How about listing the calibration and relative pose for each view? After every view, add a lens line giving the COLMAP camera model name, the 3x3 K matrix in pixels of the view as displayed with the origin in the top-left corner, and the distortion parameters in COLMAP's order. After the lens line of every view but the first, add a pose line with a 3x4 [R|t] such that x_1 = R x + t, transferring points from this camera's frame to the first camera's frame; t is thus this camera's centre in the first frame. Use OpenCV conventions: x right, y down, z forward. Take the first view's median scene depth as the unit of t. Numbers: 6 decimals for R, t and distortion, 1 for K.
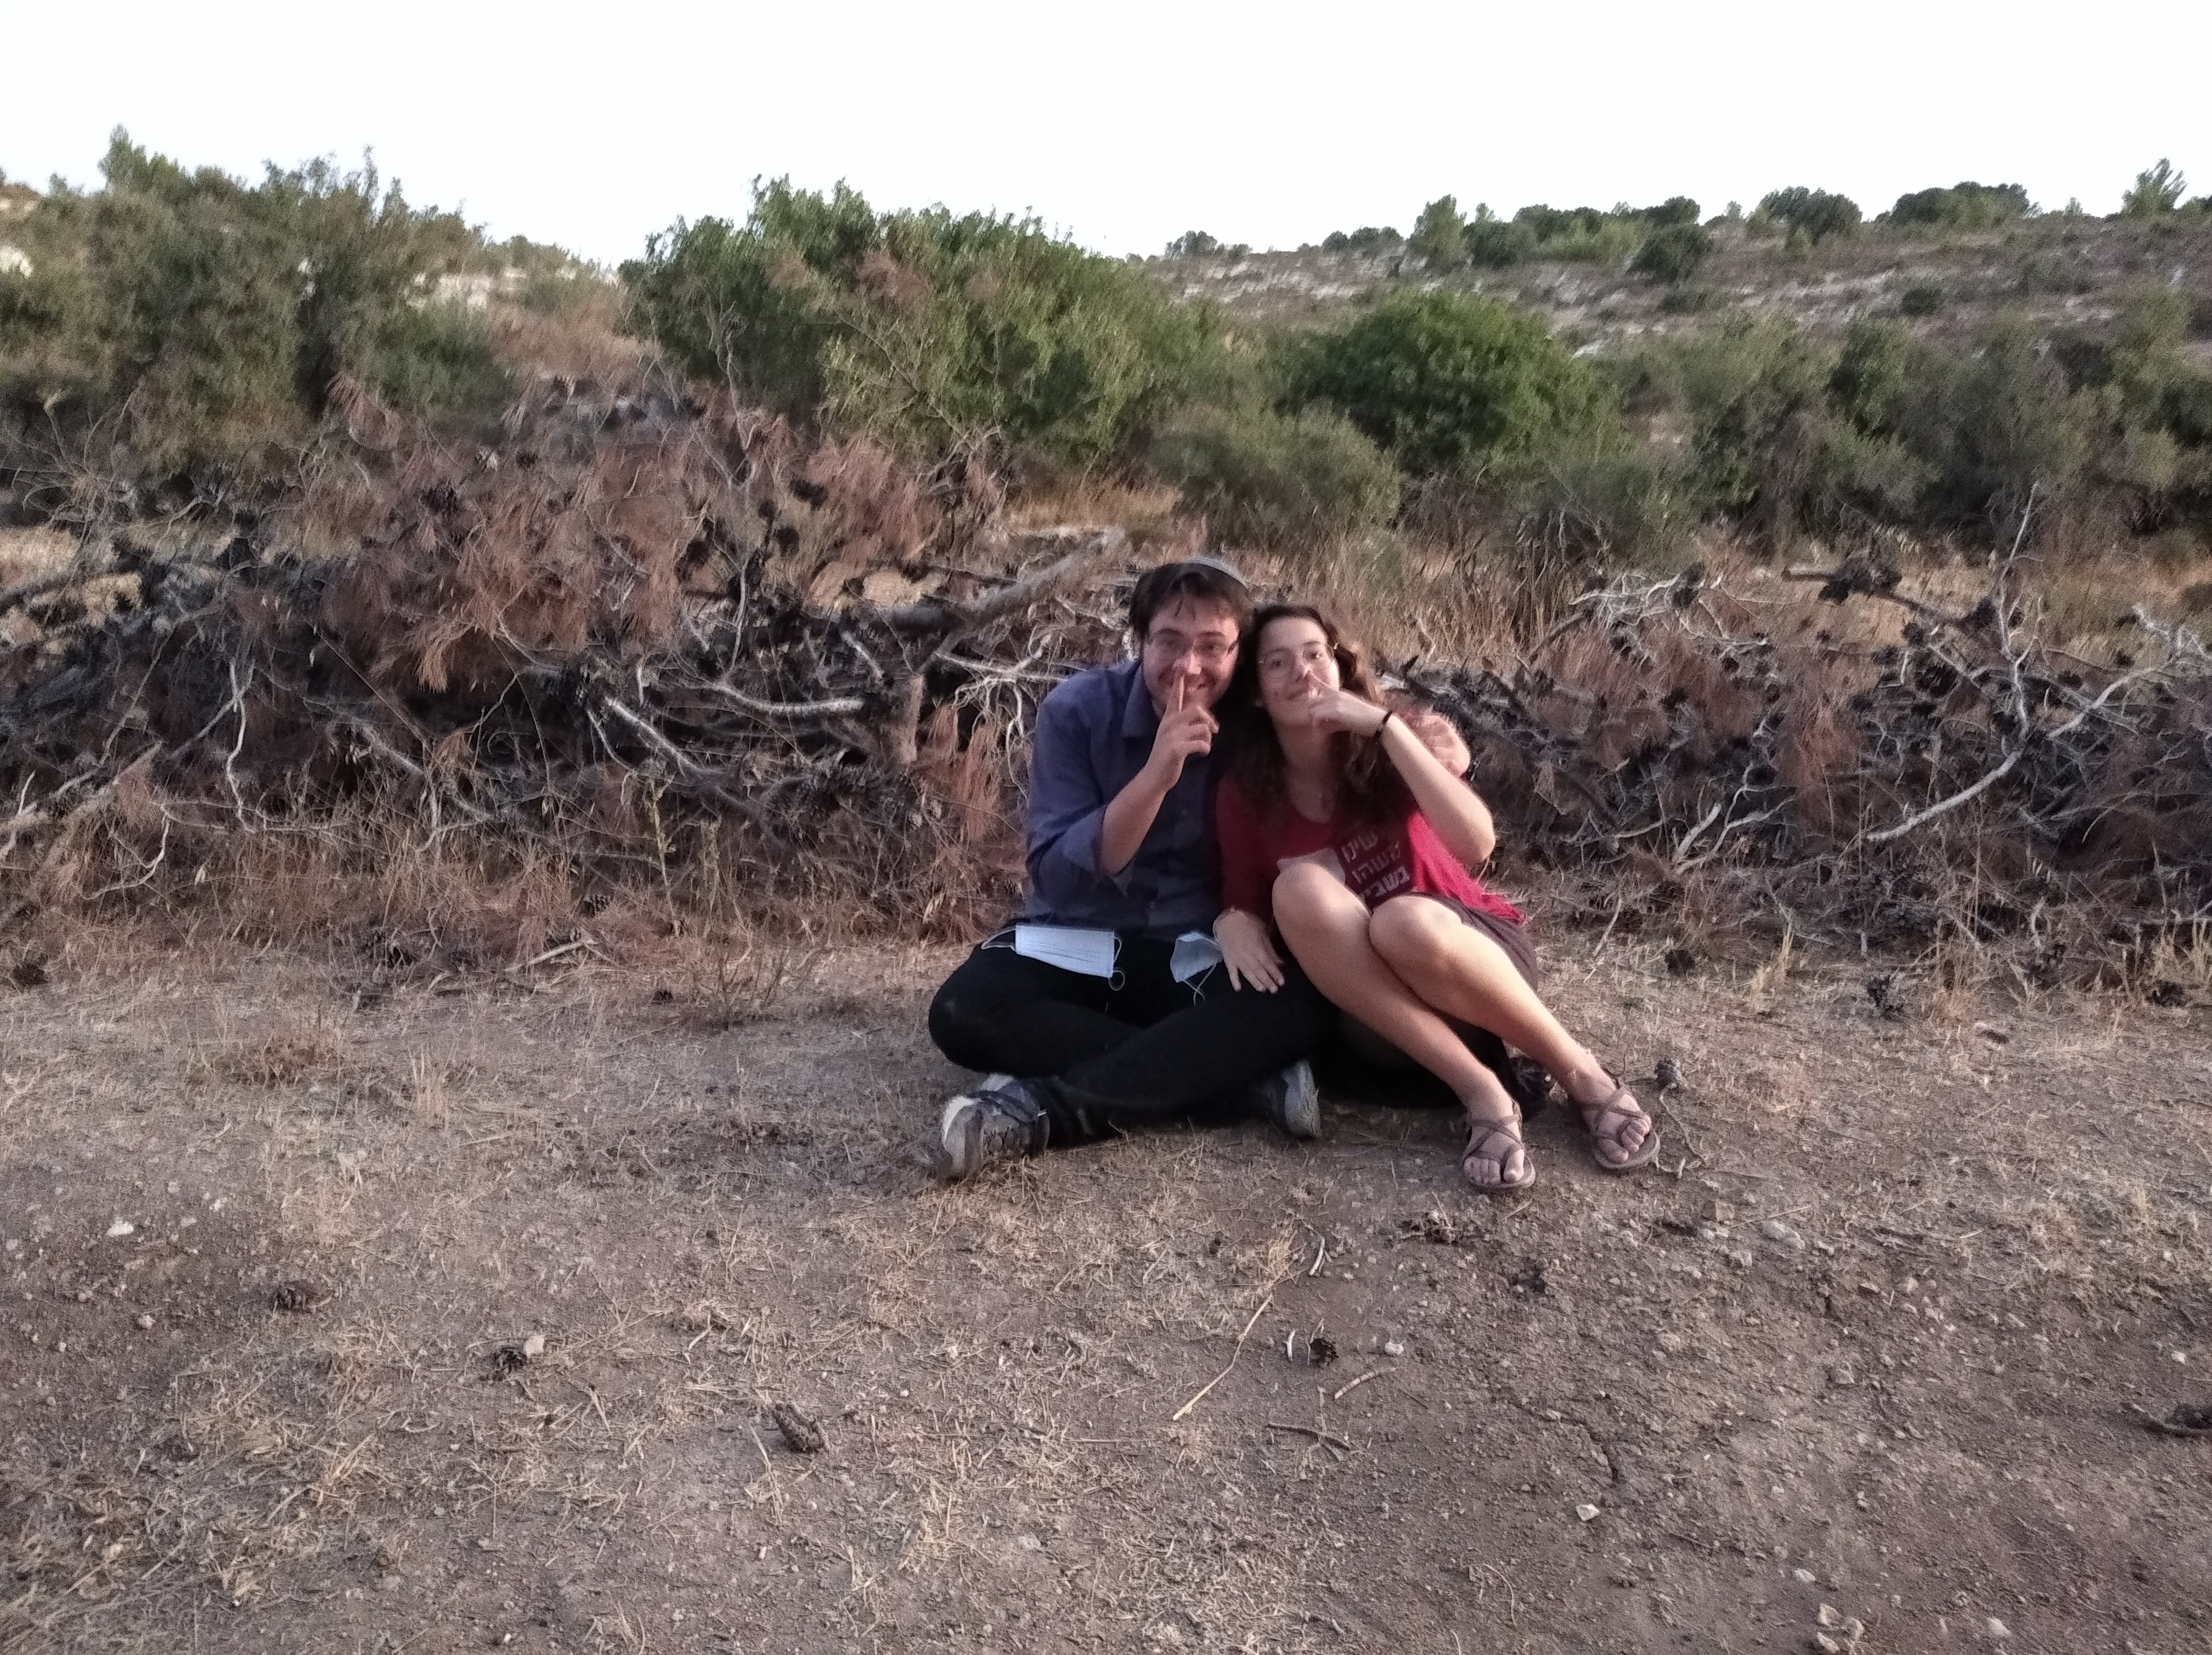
lens RADIAL K [[1816.0, 0, 1103.0], [0, 1816.0, 834.7], [0, 0, 1]] dist [0.078802, -0.116812]
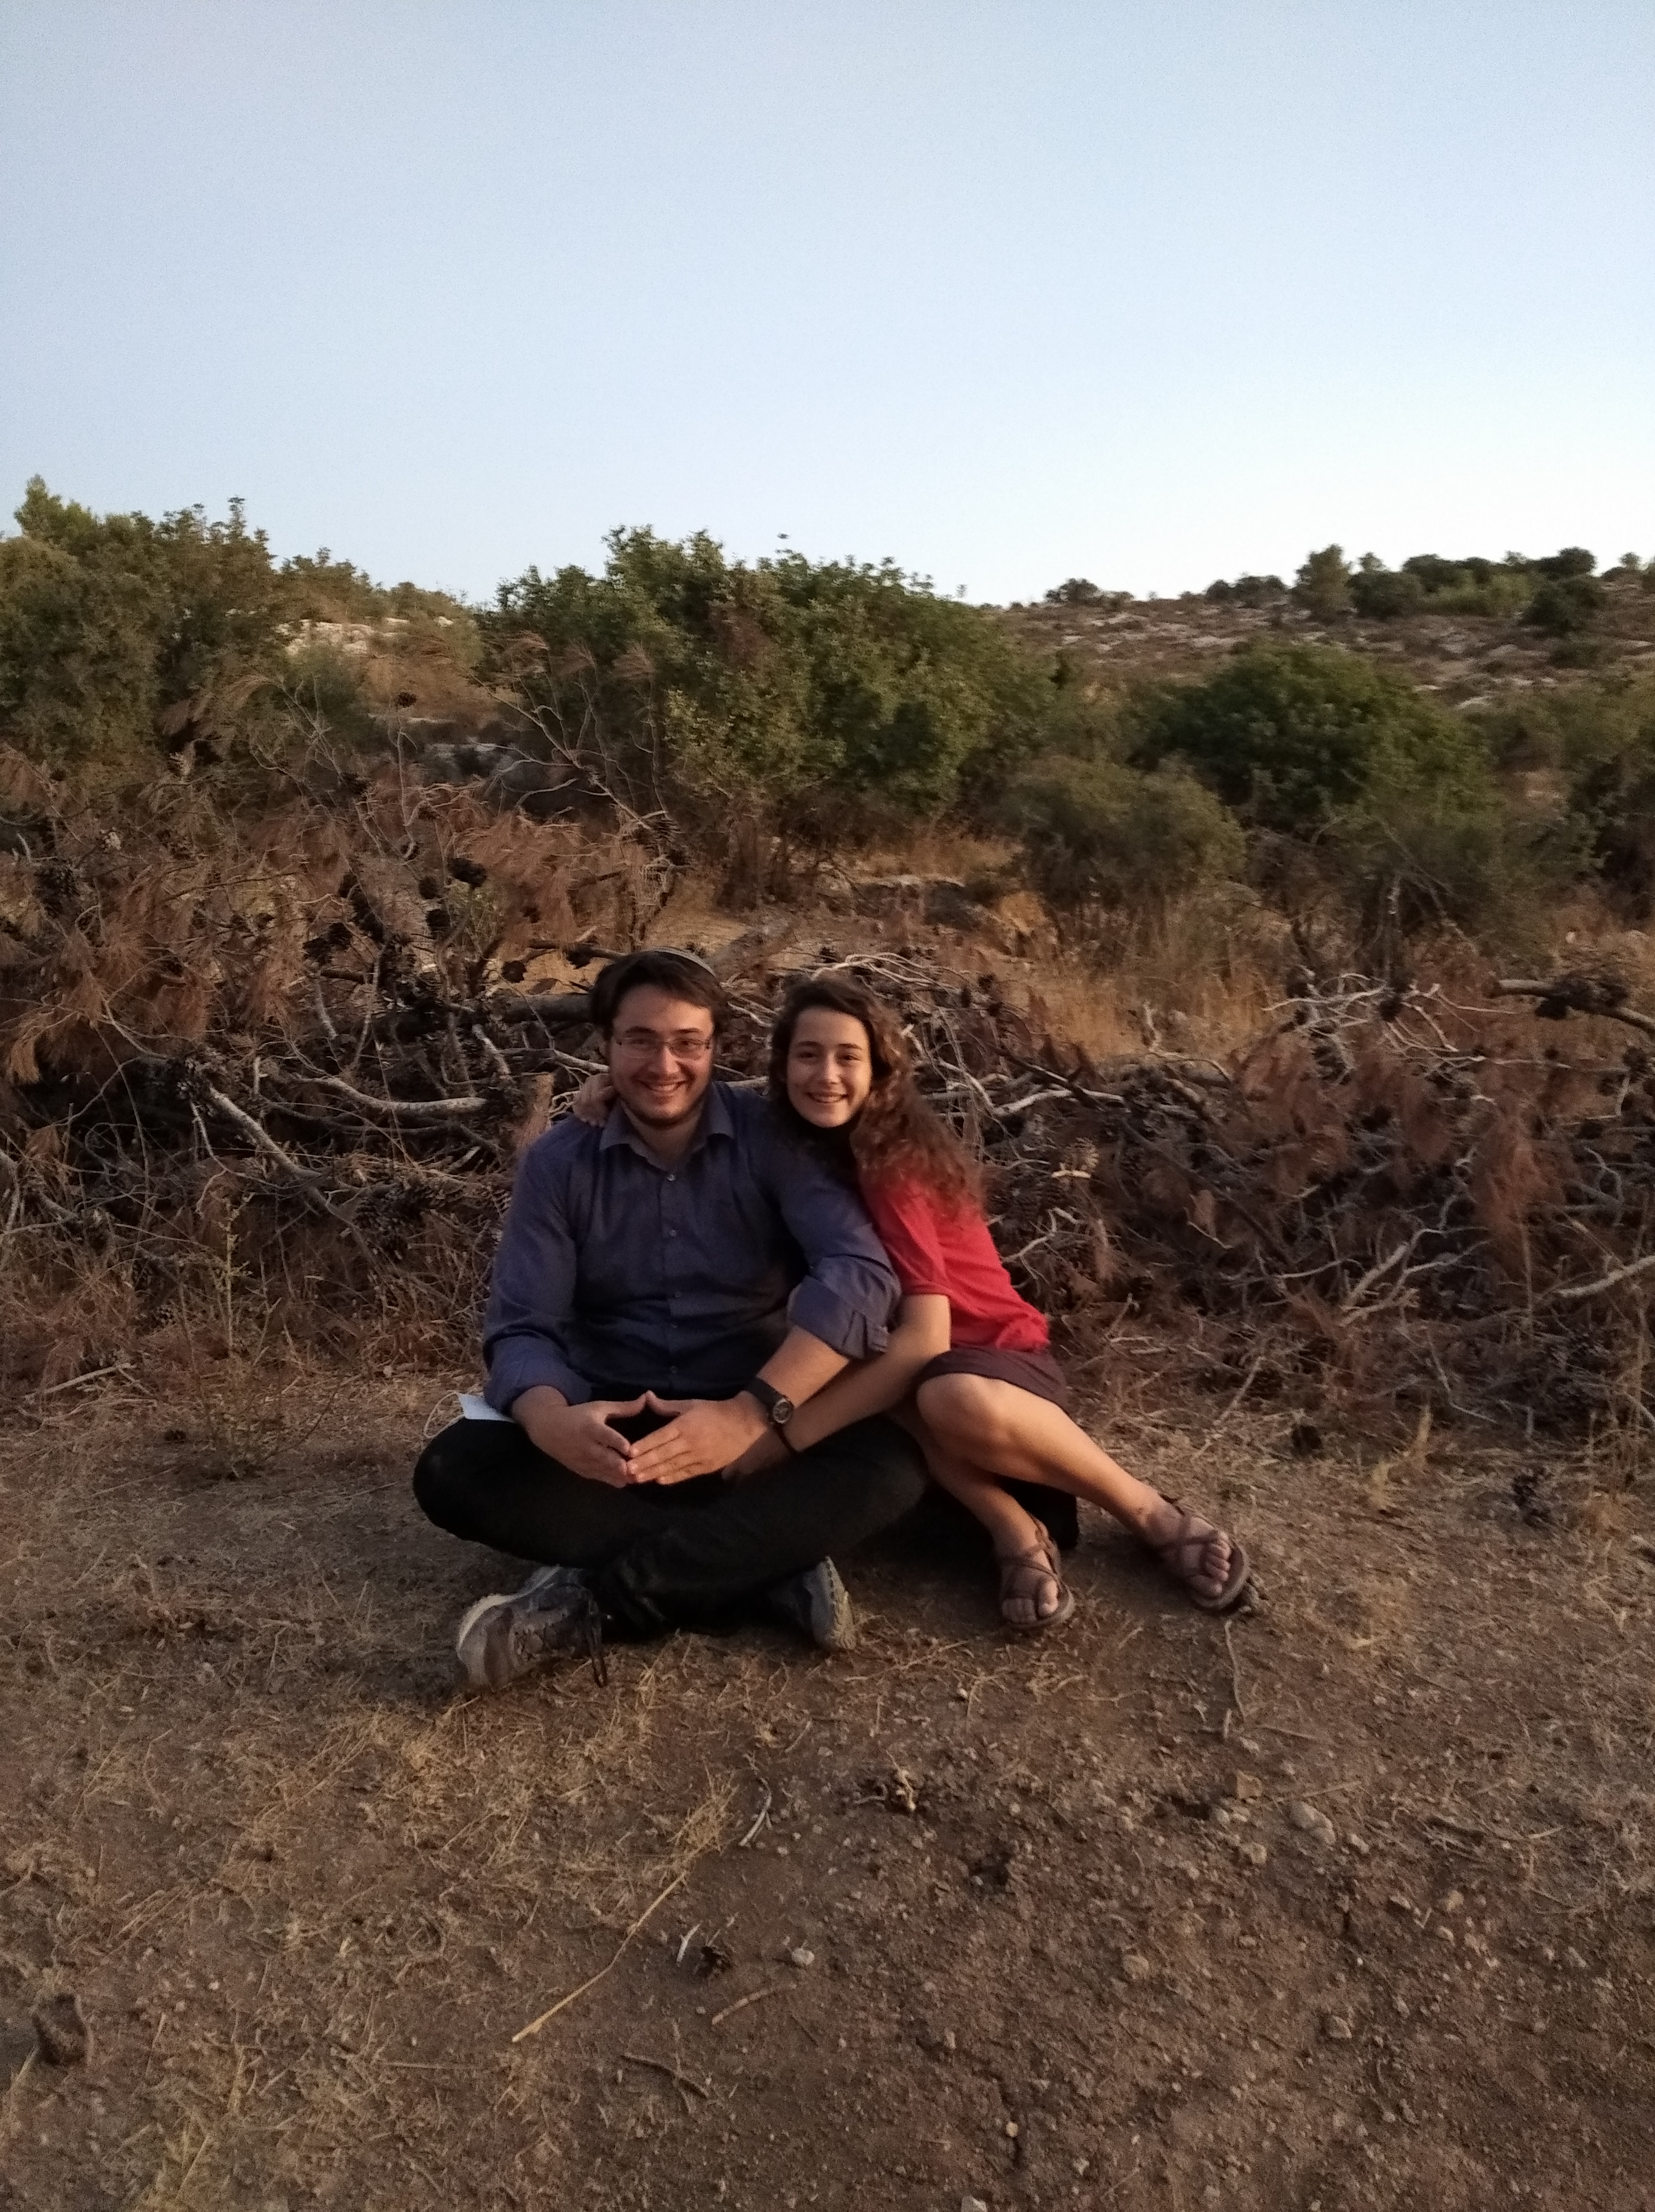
lens RADIAL K [[1816.0, 0, 831.7], [0, 1816.0, 1112.2], [0, 0, 1]] dist [0.078802, -0.116812]
pose [[0.996728, 0.027167, -0.076123, 0.125291], [-0.029810, 0.998984, -0.033797, -0.043276], [0.075127, 0.035956, 0.996526, 0.082226]]
